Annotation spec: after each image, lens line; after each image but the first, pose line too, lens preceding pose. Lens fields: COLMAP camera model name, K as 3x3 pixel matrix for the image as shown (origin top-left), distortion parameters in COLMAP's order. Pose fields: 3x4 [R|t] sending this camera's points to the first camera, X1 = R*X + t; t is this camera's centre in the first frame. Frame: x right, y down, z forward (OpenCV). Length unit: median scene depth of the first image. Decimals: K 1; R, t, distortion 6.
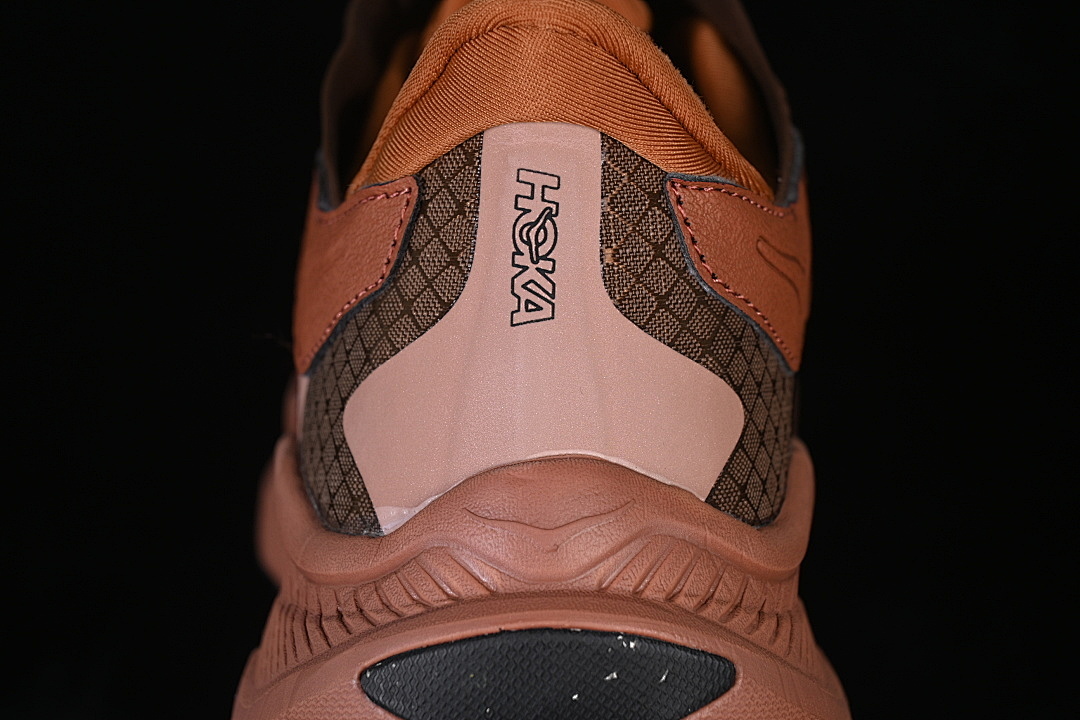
lens RADIAL K [[2299.2, 0, 540.2], [0, 2299.2, 360.0], [0, 0, 1]] dist [-0.111051, 0.000000]
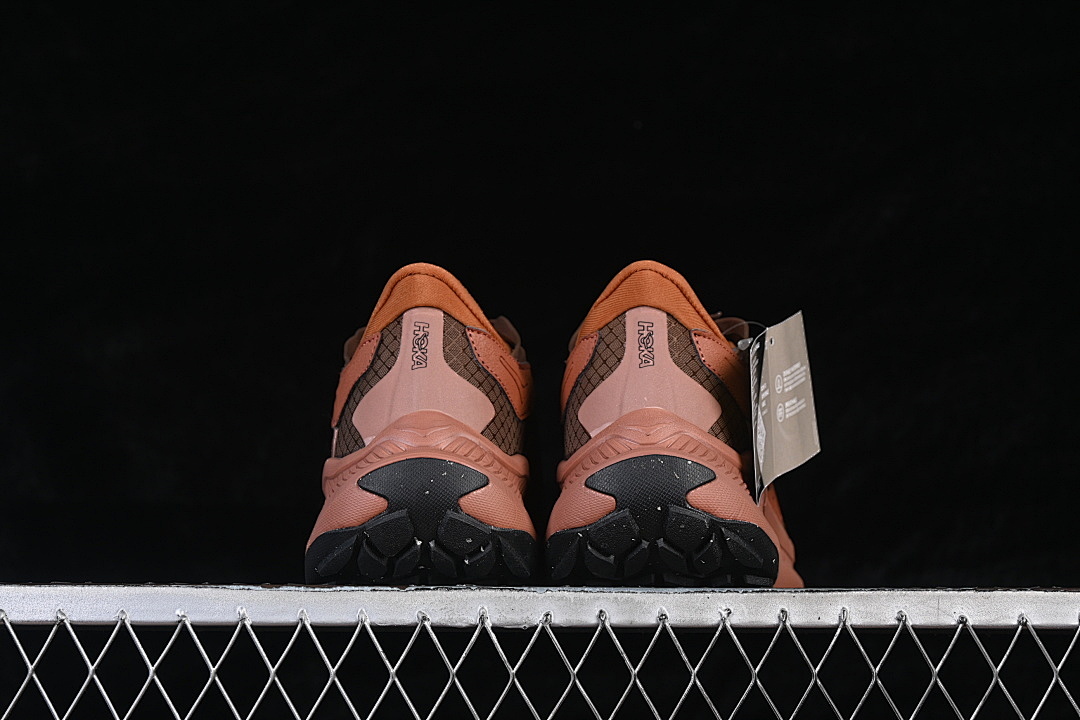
lens RADIAL K [[2299.2, 0, 540.4], [0, 2299.2, 359.9], [0, 0, 1]] dist [-0.111051, 0.000000]
pose [[0.999817, -0.002375, 0.018987, 0.093469], [0.009365, 0.926047, -0.377292, 1.056603], [-0.016686, 0.377401, 0.925900, -1.679599]]
